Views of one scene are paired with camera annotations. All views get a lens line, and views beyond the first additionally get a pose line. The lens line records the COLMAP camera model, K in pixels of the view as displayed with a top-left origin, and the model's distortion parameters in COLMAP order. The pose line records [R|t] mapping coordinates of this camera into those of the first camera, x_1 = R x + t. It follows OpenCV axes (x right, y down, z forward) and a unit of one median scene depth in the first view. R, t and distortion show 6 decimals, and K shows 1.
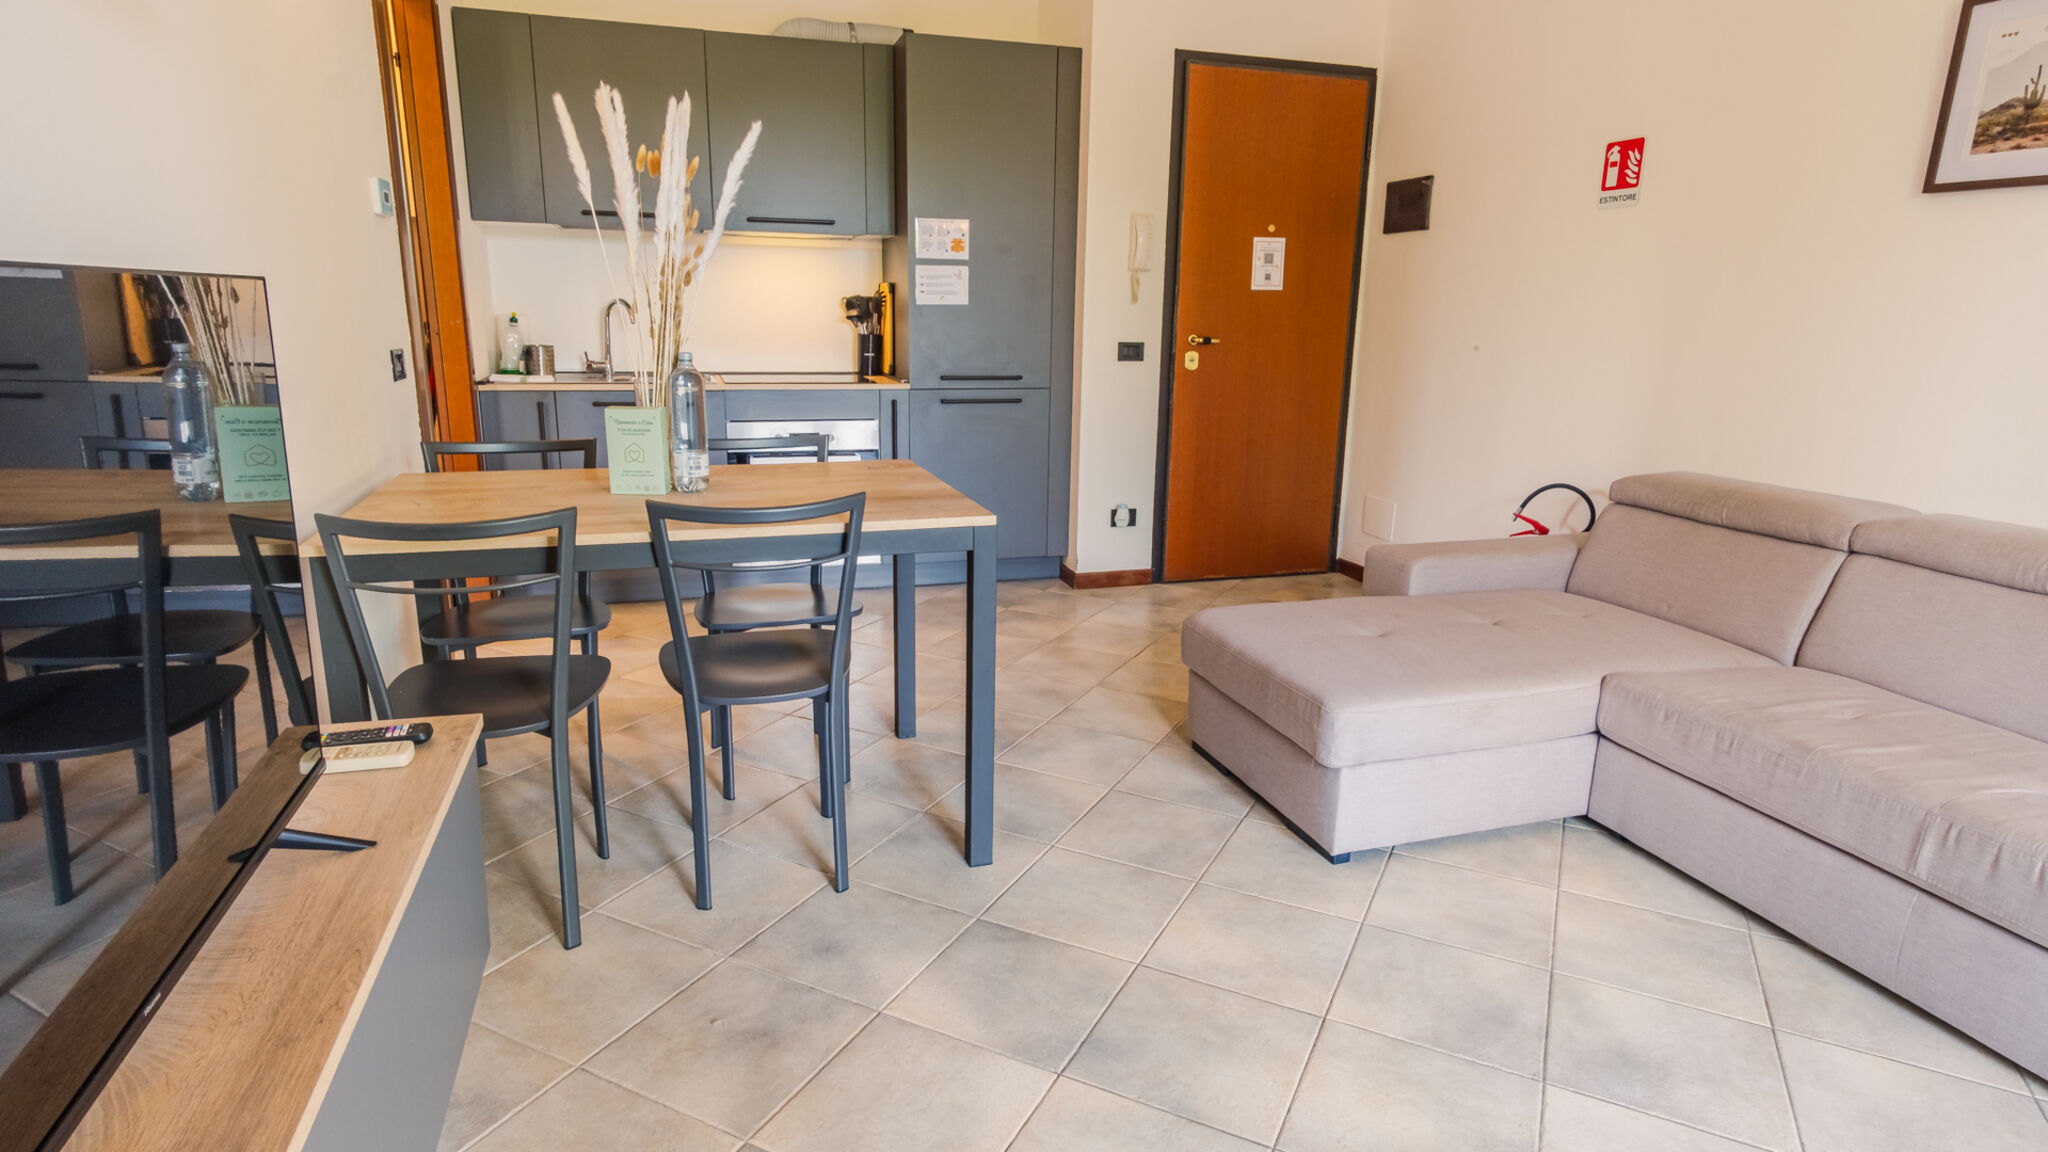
lens RADIAL K [[1115.9, 0, 1012.4], [0, 1115.9, 558.2], [0, 0, 1]] dist [0.001376, -0.000882]
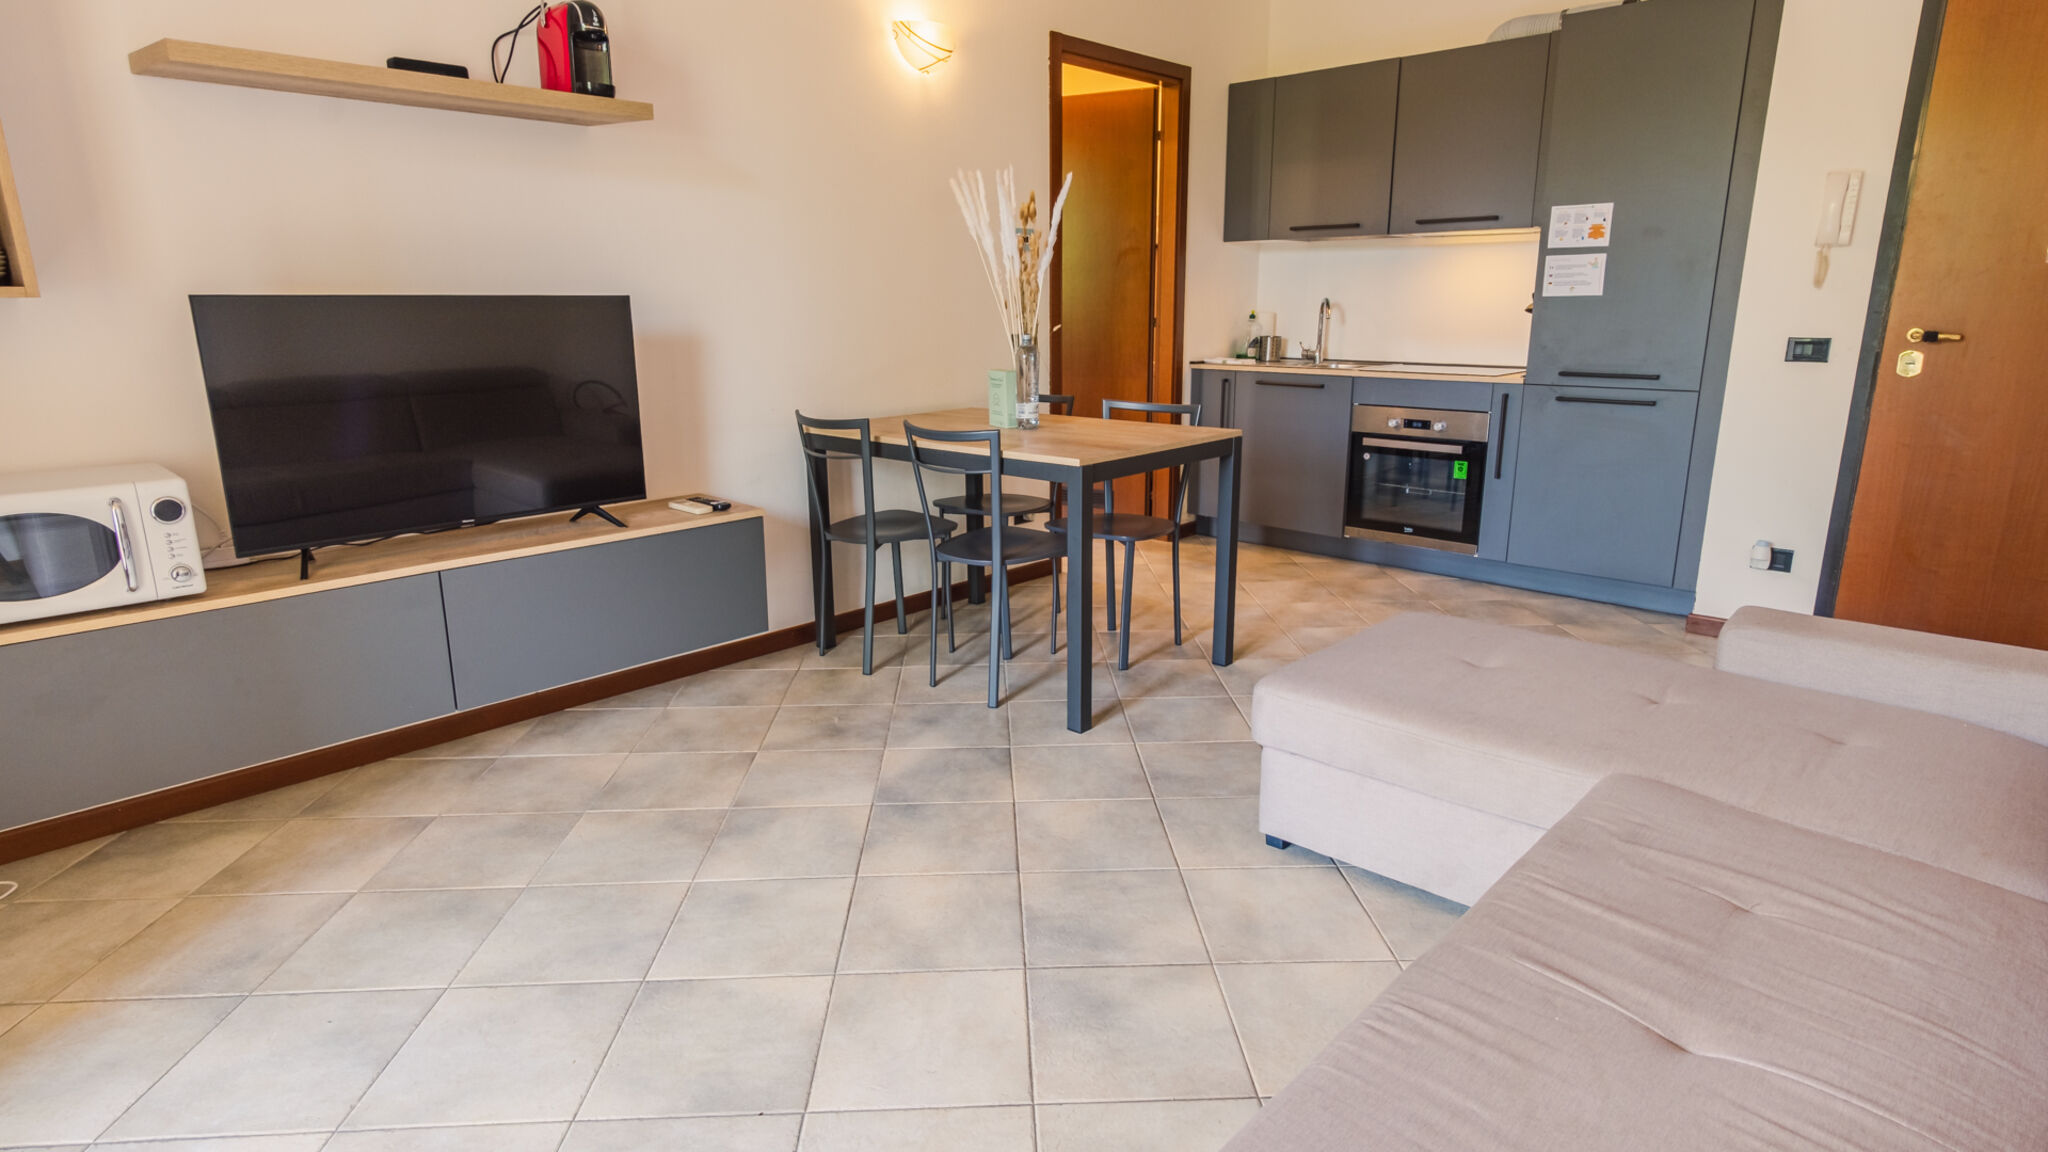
lens RADIAL K [[1080.5, 0, 1023.1], [0, 1080.5, 570.4], [0, 0, 1]] dist [0.001310, 0.001014]
pose [[0.488968, 0.190852, -0.851167, 0.560783], [-0.179251, 0.976931, 0.116078, -0.024329], [0.853686, 0.095814, 0.511898, 0.164333]]
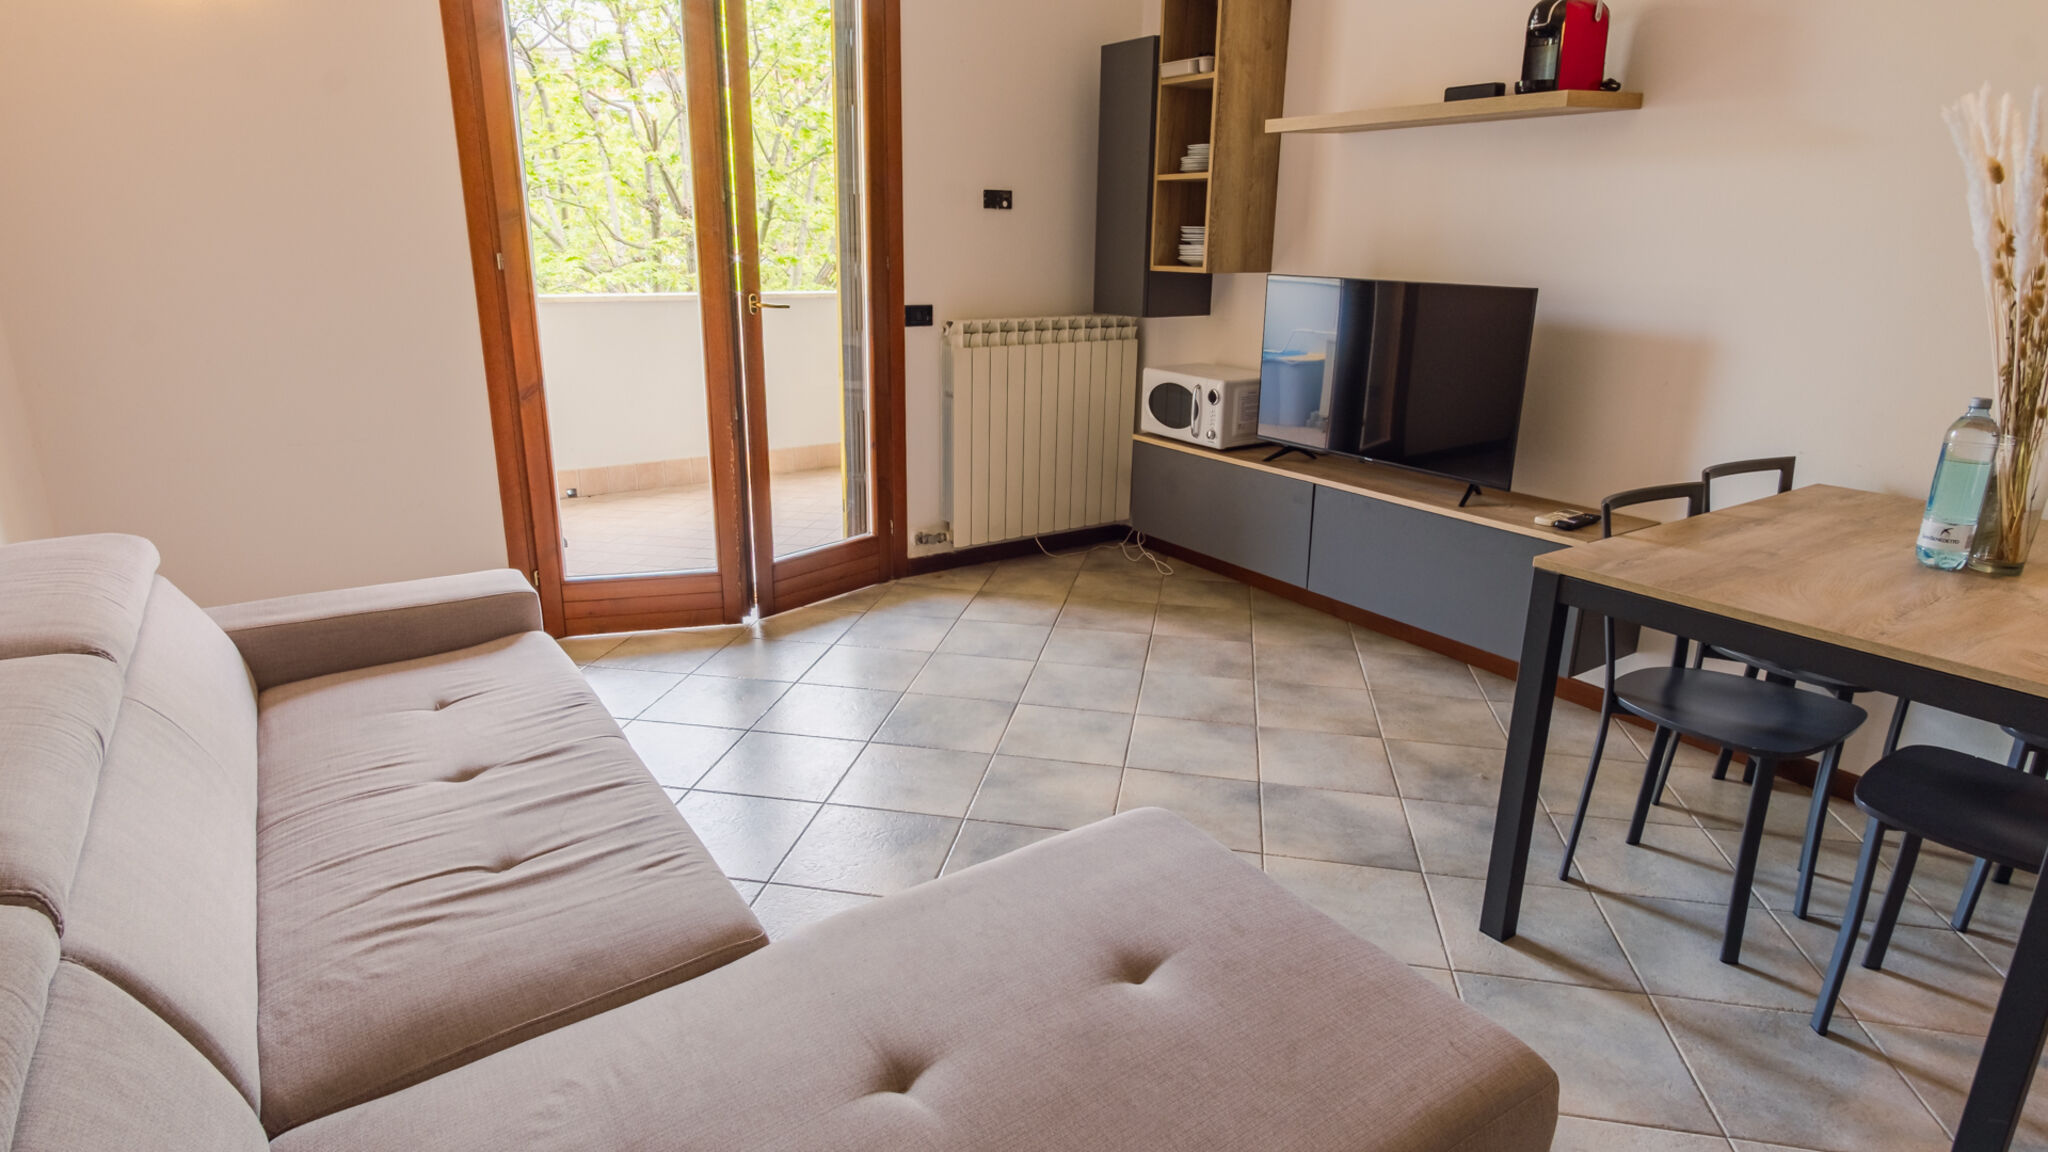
lens RADIAL K [[1115.9, 0, 1012.4], [0, 1115.9, 558.2], [0, 0, 1]] dist [0.001376, -0.000882]
pose [[-0.957621, 0.051133, -0.283455, 0.344610], [-0.094794, 0.873341, 0.477797, -0.231100], [0.271985, 0.484418, -0.831483, 0.872403]]
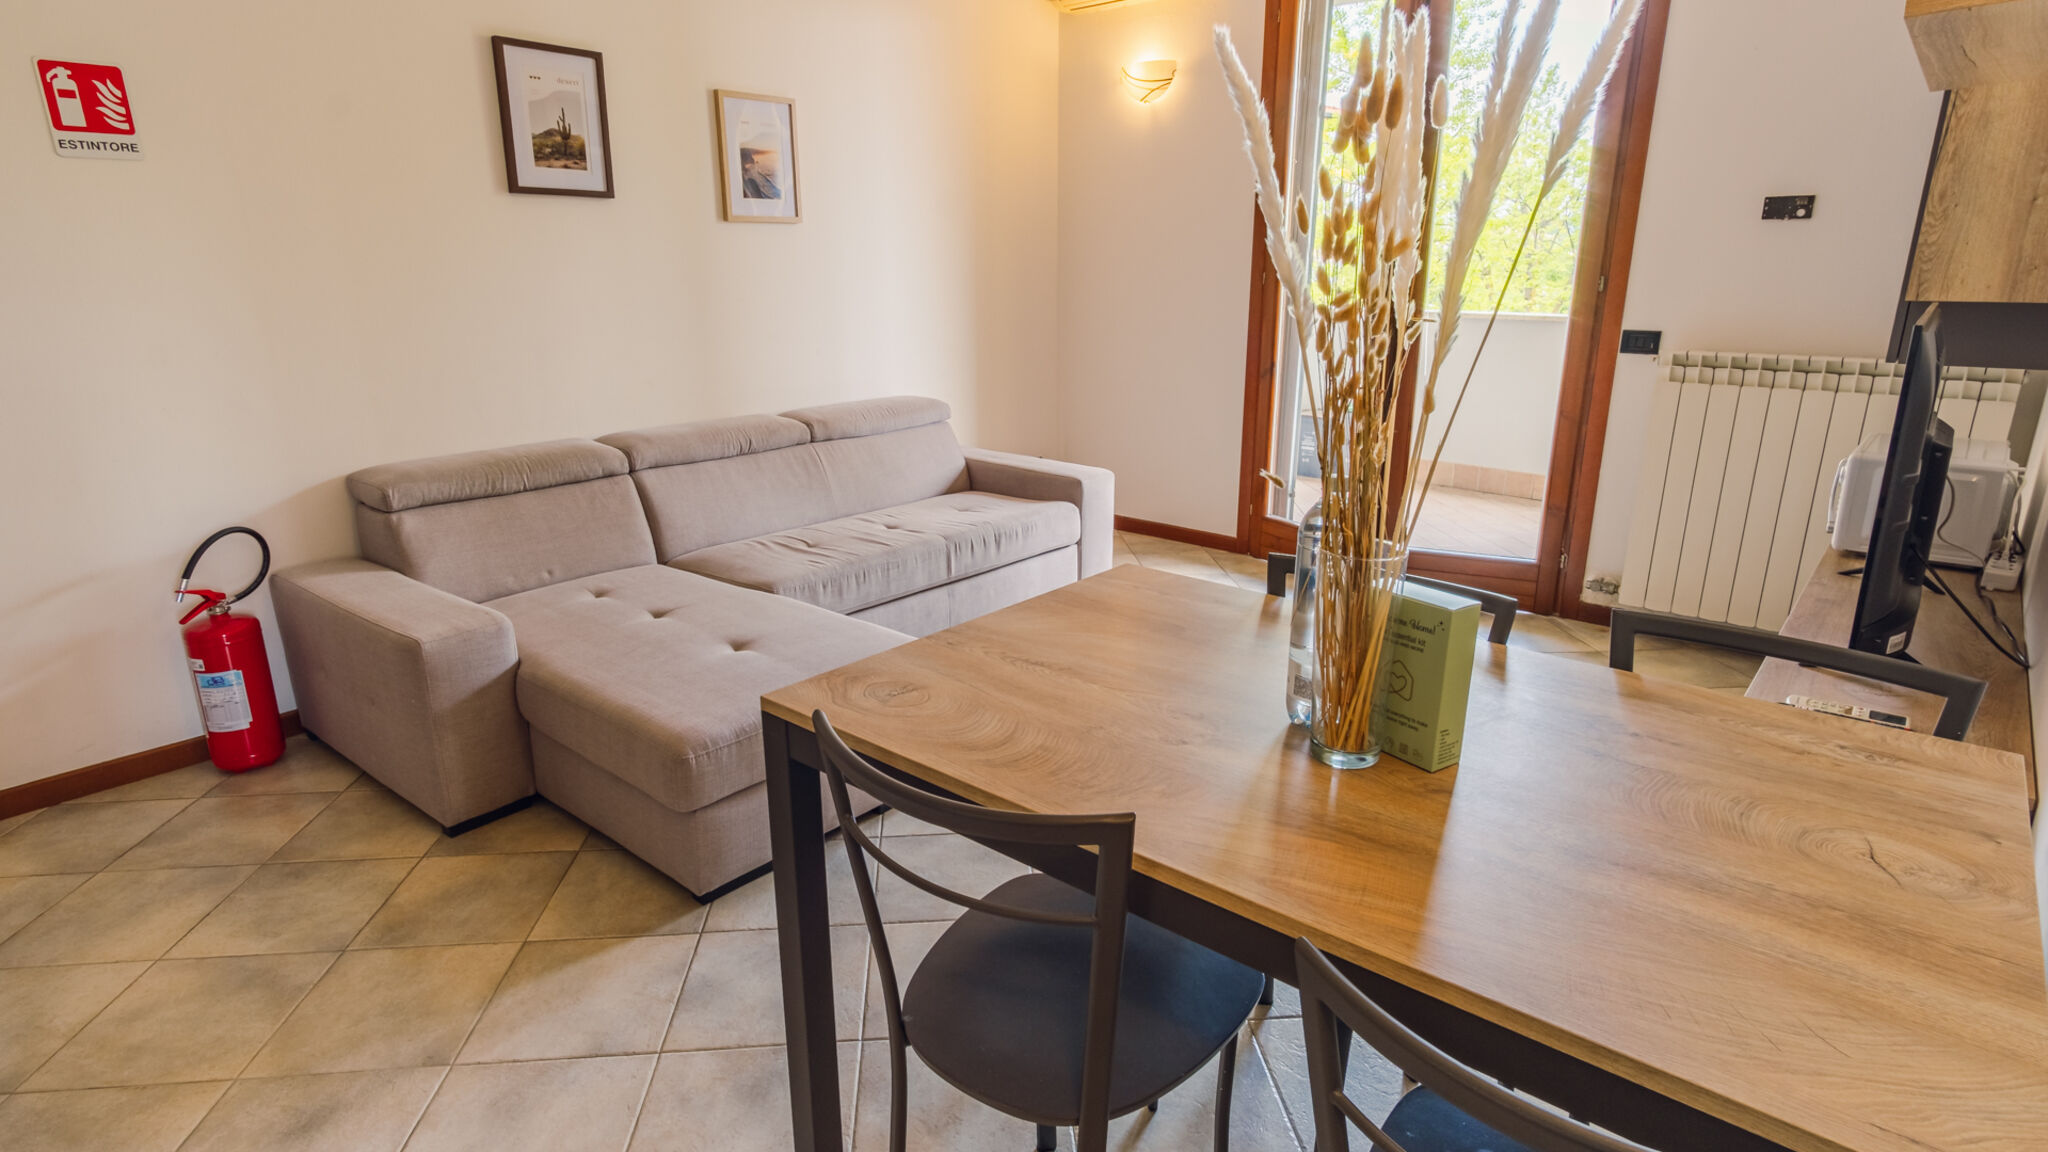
lens RADIAL K [[1080.5, 0, 1023.1], [0, 1080.5, 570.4], [0, 0, 1]] dist [0.001310, 0.001014]
pose [[-0.542834, -0.247218, 0.802630, -0.356285], [0.180322, 0.899096, 0.398886, -0.209614], [-0.820253, 0.361261, -0.443481, 0.781746]]
